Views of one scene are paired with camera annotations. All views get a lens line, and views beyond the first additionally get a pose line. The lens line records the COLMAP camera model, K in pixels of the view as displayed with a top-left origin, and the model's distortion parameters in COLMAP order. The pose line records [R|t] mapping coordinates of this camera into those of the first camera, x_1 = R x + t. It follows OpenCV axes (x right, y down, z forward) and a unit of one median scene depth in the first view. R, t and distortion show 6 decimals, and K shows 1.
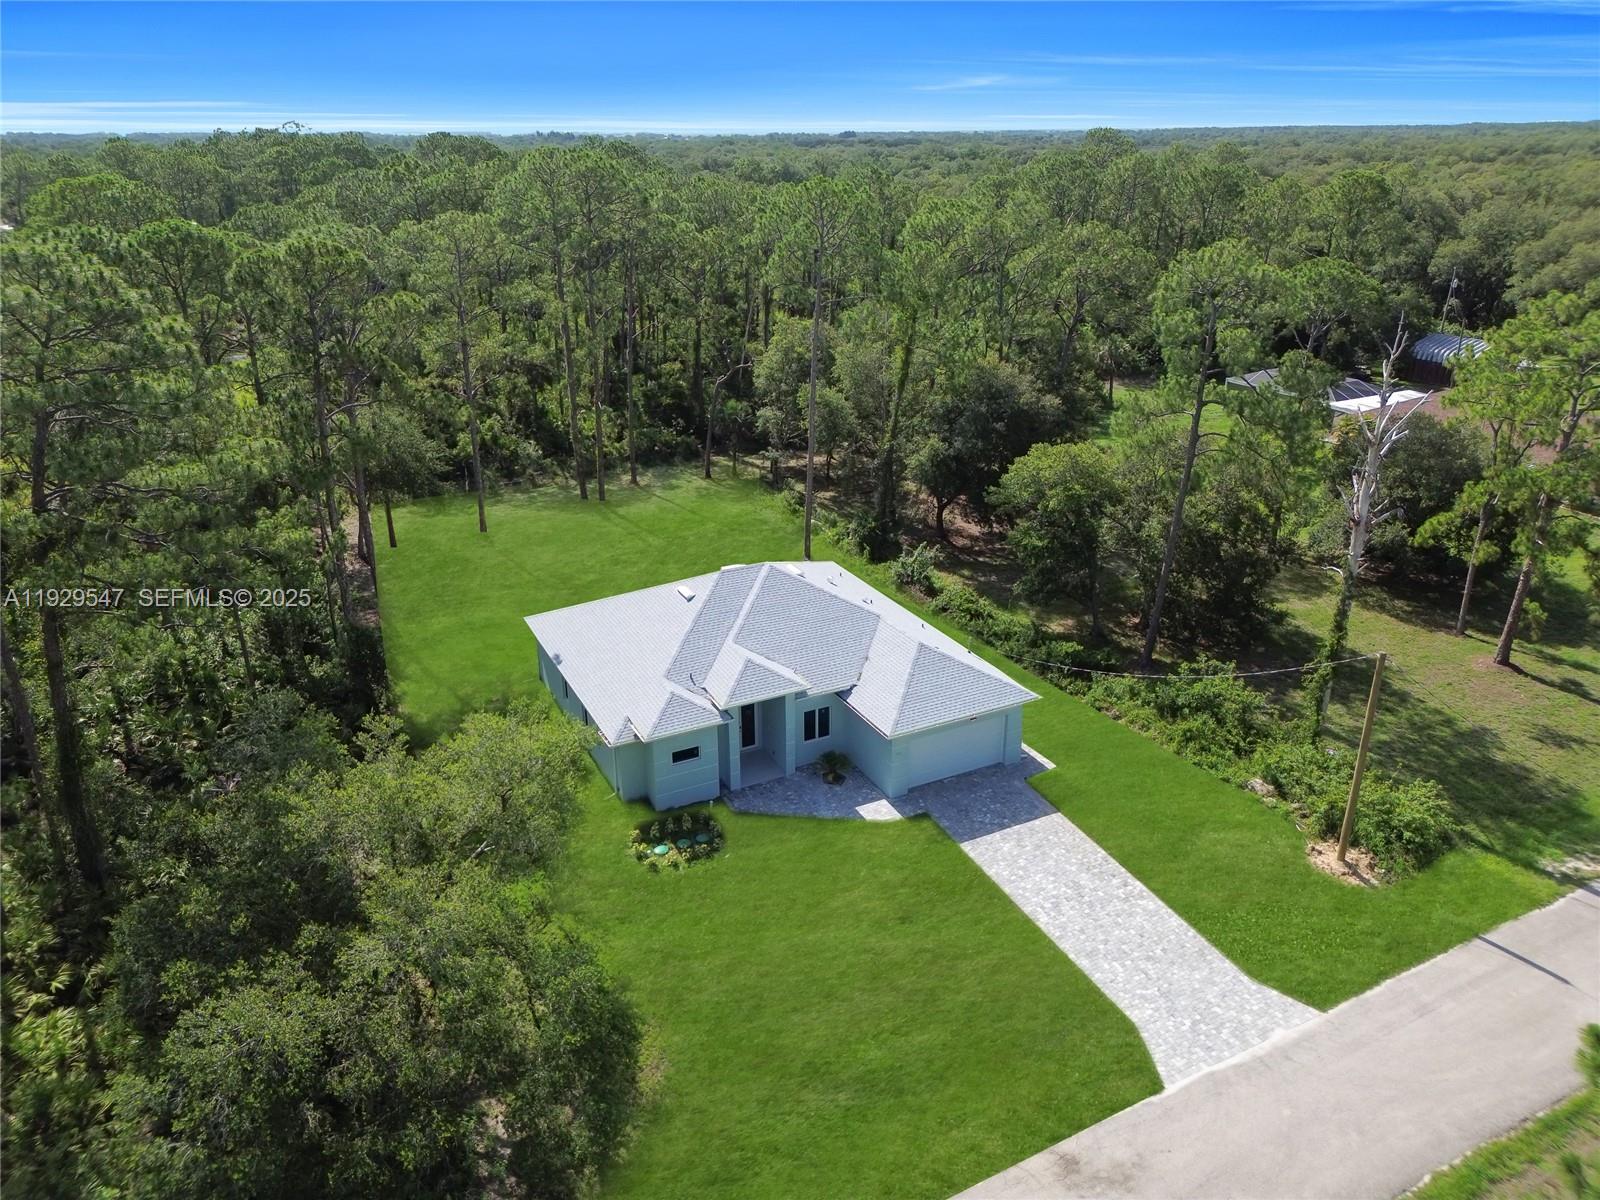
lens RADIAL K [[1117.5, 0, 800.0], [0, 1117.5, 600.0], [0, 0, 1]] dist [0.029874, -0.003368]
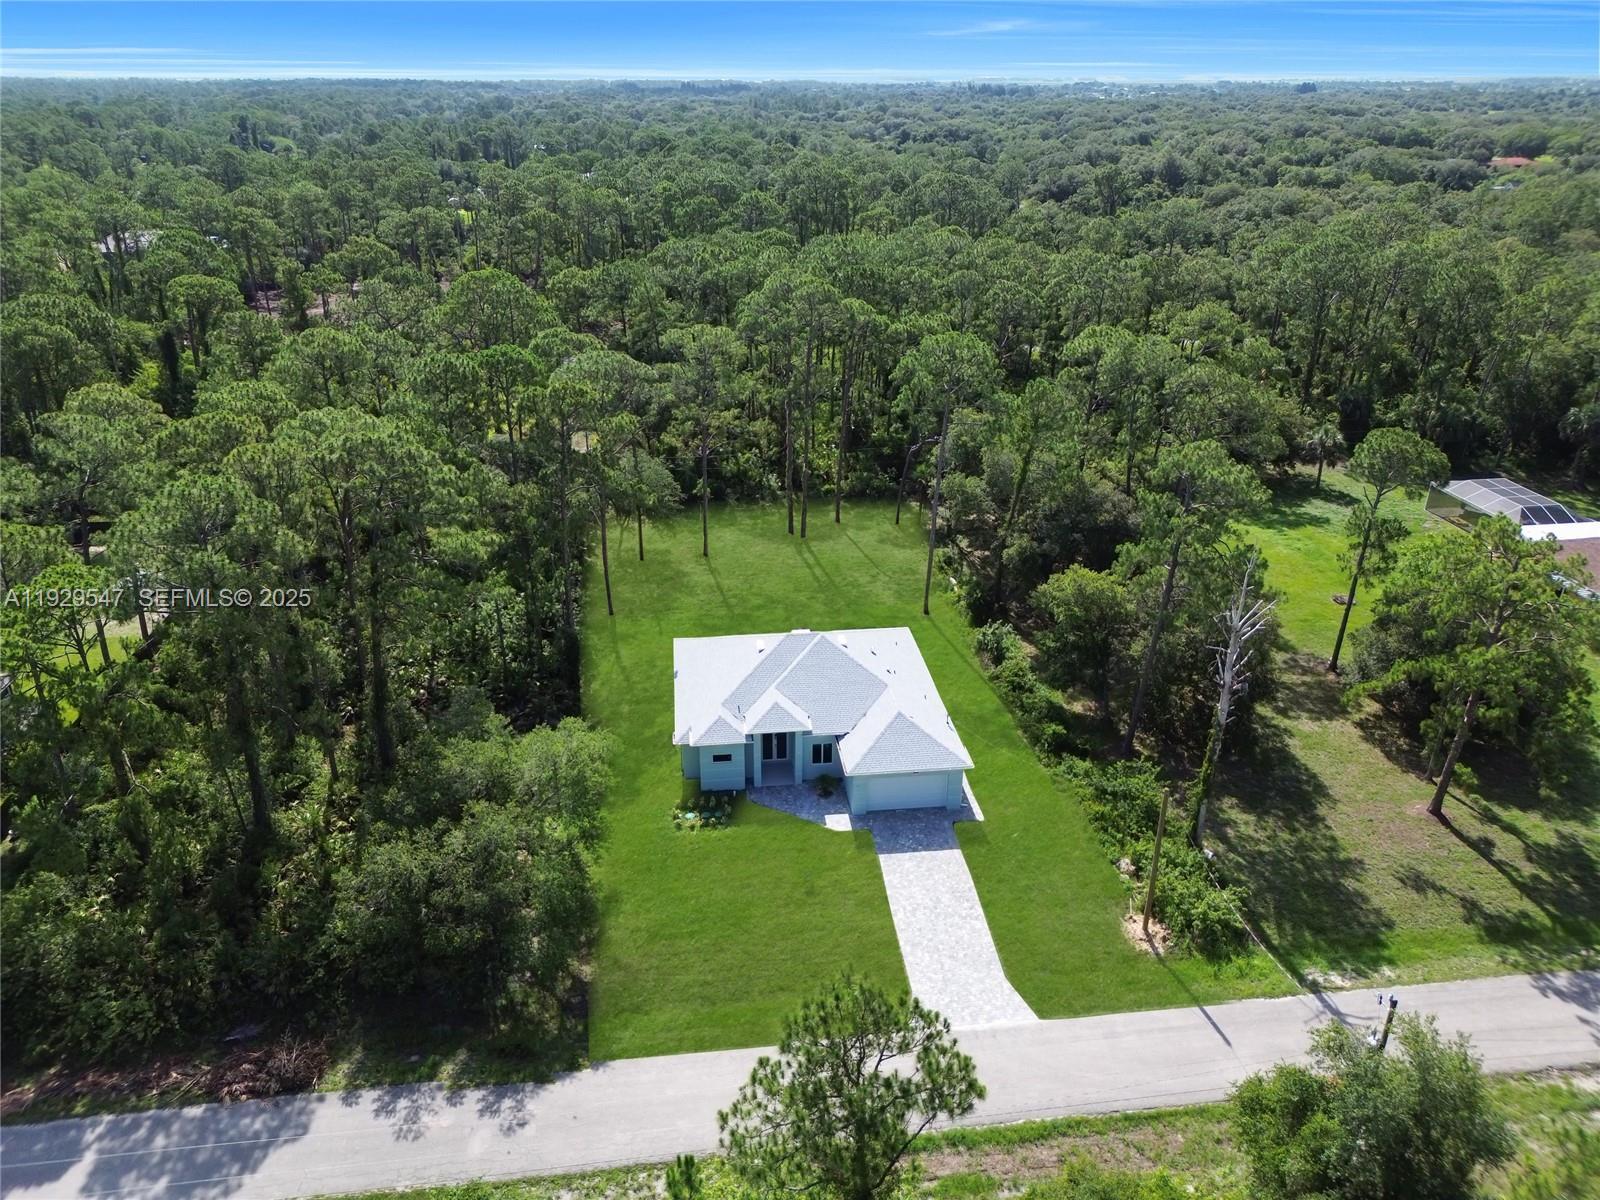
lens RADIAL K [[1117.5, 0, 800.0], [0, 1117.5, 600.0], [0, 0, 1]] dist [0.029874, -0.003368]
pose [[0.937248, 0.152655, -0.313469, 0.421522], [-0.139454, 0.988142, 0.064254, -0.178713], [0.319561, -0.016507, 0.947422, -0.384485]]
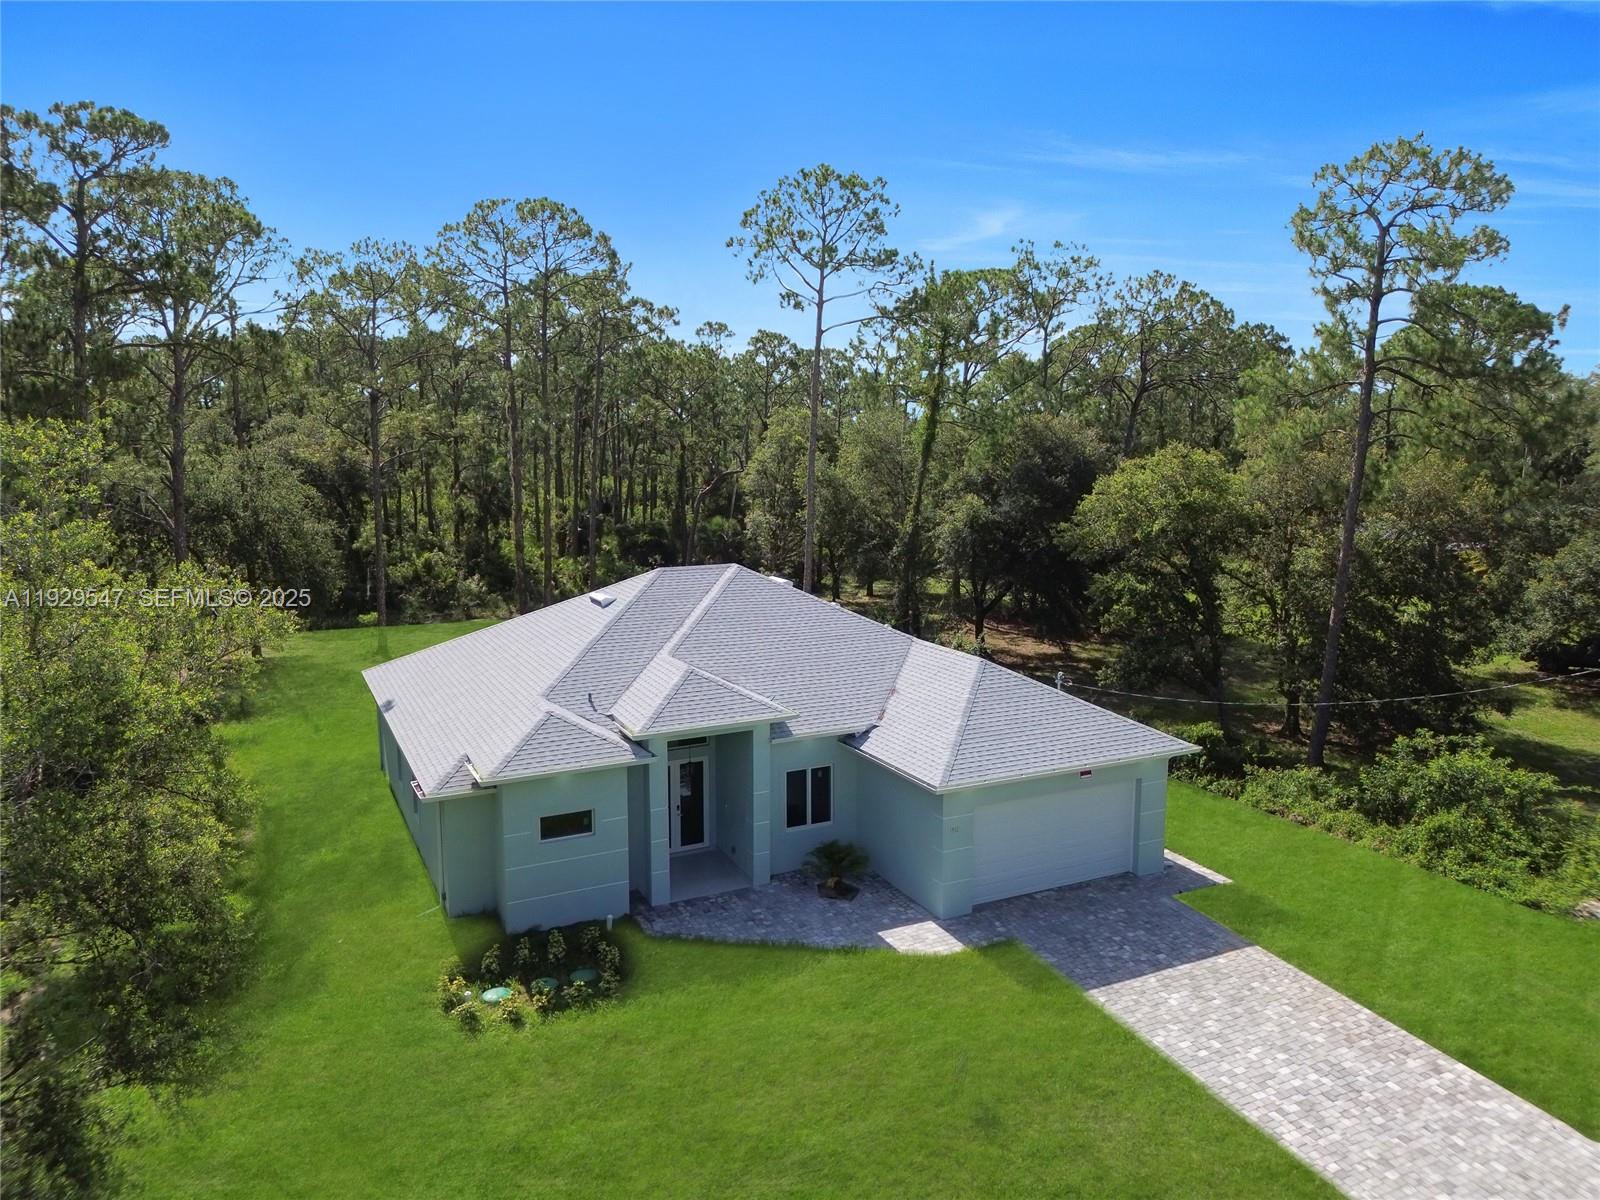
lens RADIAL K [[1121.8, 0, 800.0], [0, 1121.8, 600.0], [0, 0, 1]] dist [0.005897, 0.000338]
pose [[0.999927, 0.007418, -0.009525, 0.015662], [-0.009535, 0.969162, -0.246241, 0.158813], [0.007405, 0.246313, 0.969162, 0.422573]]
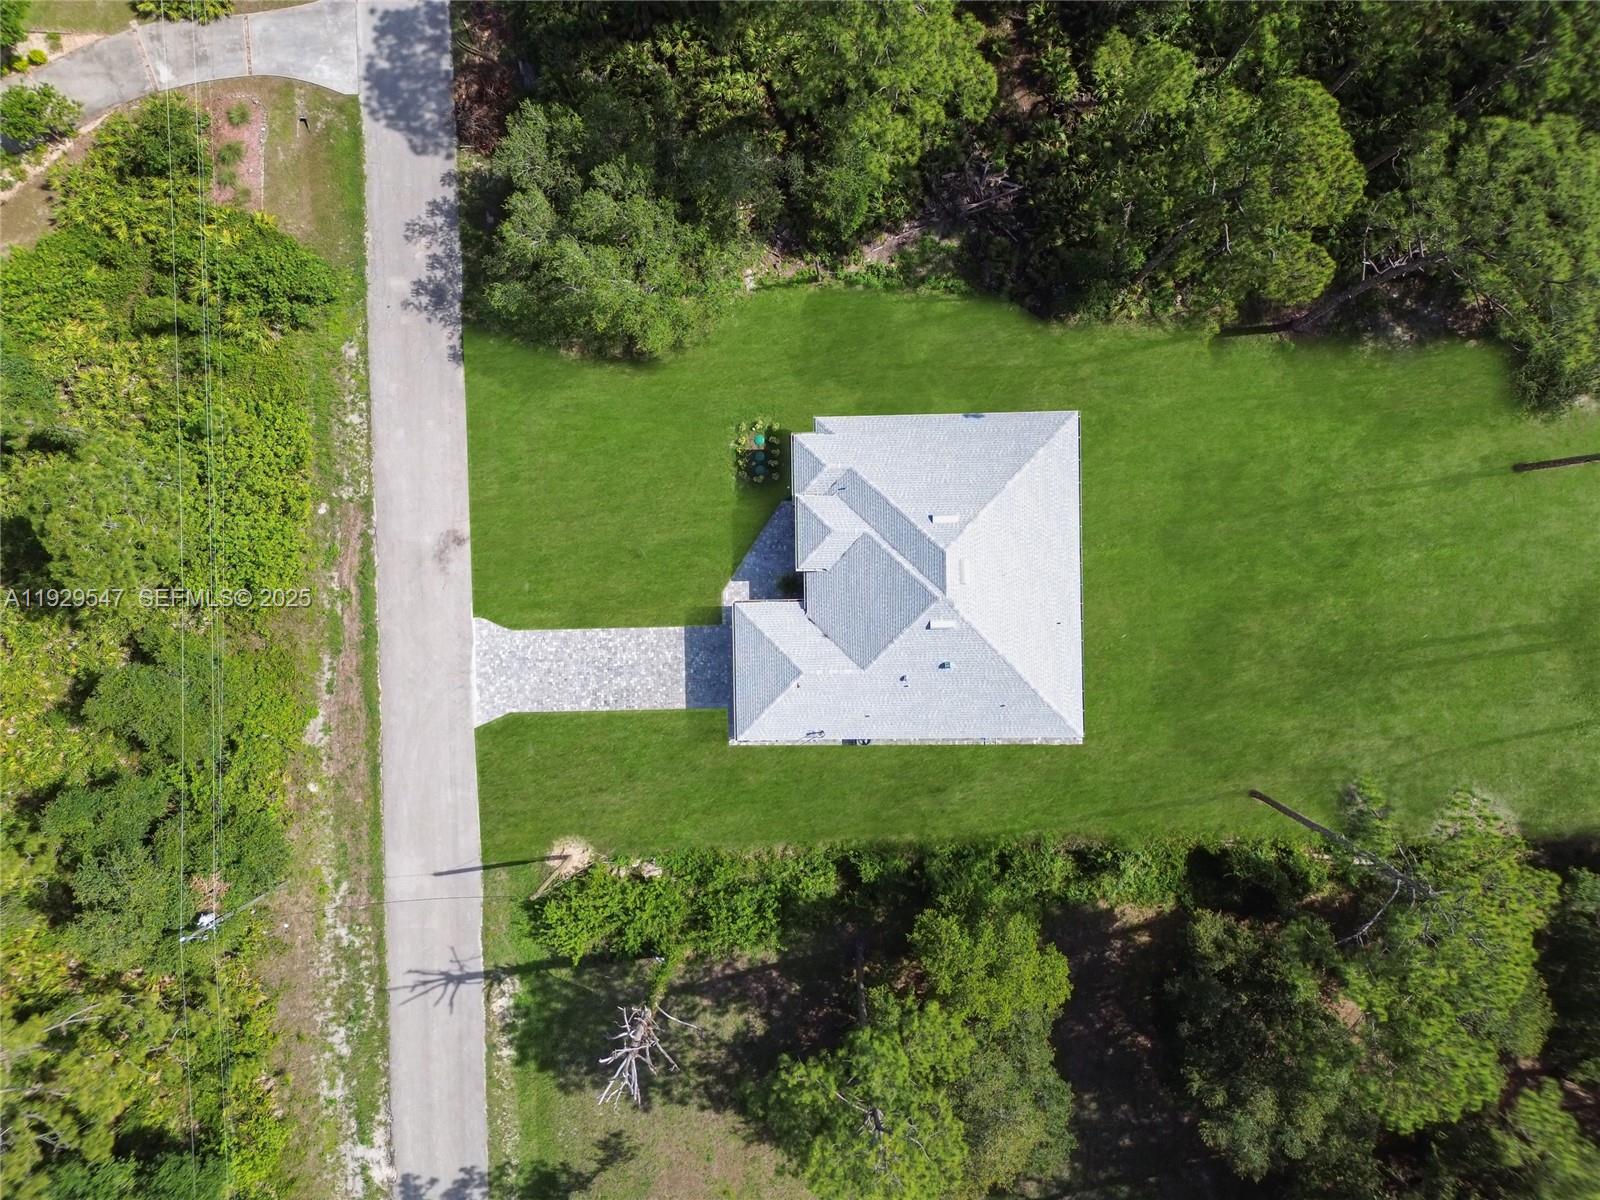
lens RADIAL K [[1117.5, 0, 800.0], [0, 1117.5, 600.0], [0, 0, 1]] dist [0.029874, -0.003368]
pose [[-0.435551, 0.900103, 0.010523, 0.027282], [-0.333414, -0.172173, 0.926926, -1.091695], [0.836140, 0.400214, 0.375097, 0.525423]]
